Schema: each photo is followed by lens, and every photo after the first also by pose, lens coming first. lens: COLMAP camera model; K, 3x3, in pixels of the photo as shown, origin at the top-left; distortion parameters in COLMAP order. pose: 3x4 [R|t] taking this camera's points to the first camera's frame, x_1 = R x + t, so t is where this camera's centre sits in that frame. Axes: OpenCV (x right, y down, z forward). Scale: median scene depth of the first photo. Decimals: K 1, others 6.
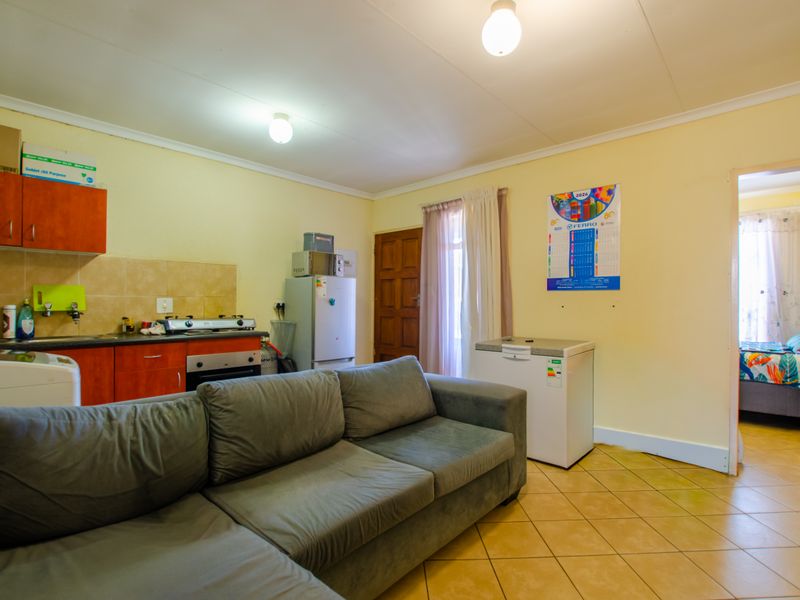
lens RADIAL K [[403.3, 0, 405.5], [0, 403.3, 300.3], [0, 0, 1]] dist [-0.015377, -0.000026]
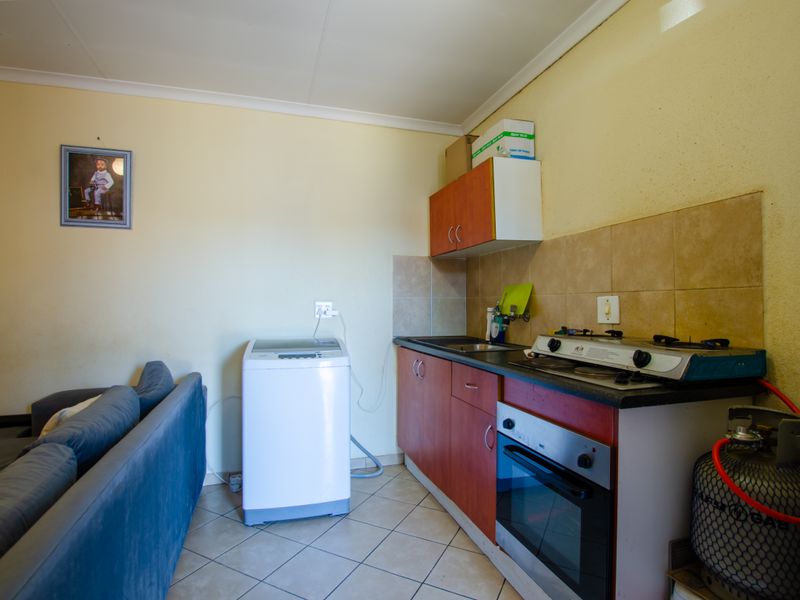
lens RADIAL K [[423.8, 0, 387.0], [0, 423.8, 294.0], [0, 0, 1]] dist [-0.016232, 0.000692]
pose [[-0.508062, -0.026642, -0.860908, 0.038547], [0.004383, 0.999429, -0.033516, 0.010496], [0.861309, -0.020801, -0.507655, 1.155269]]
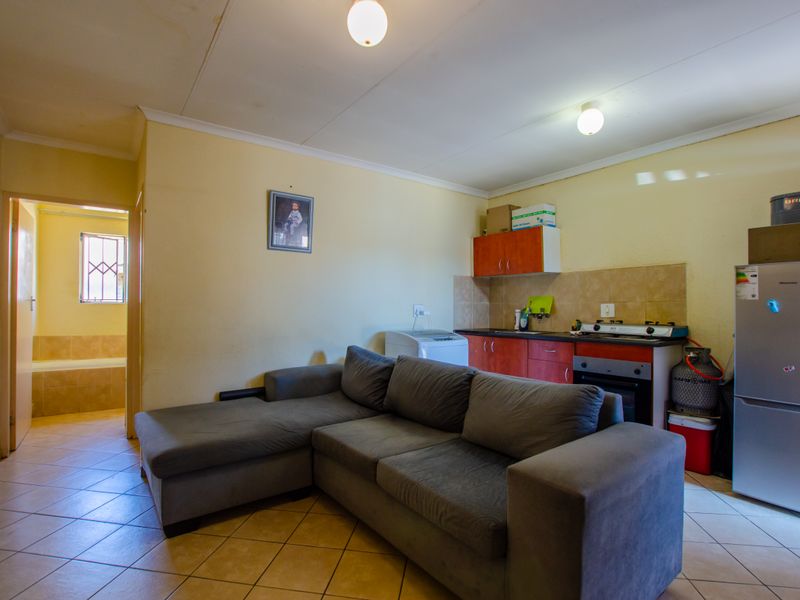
lens RADIAL K [[403.3, 0, 391.2], [0, 403.3, 301.0], [0, 0, 1]] dist [-0.015377, -0.000026]
pose [[-0.194150, -0.019470, -0.980779, 0.656914], [0.004717, 0.999773, -0.020781, 0.007693], [0.980961, -0.008661, -0.194014, 0.710031]]
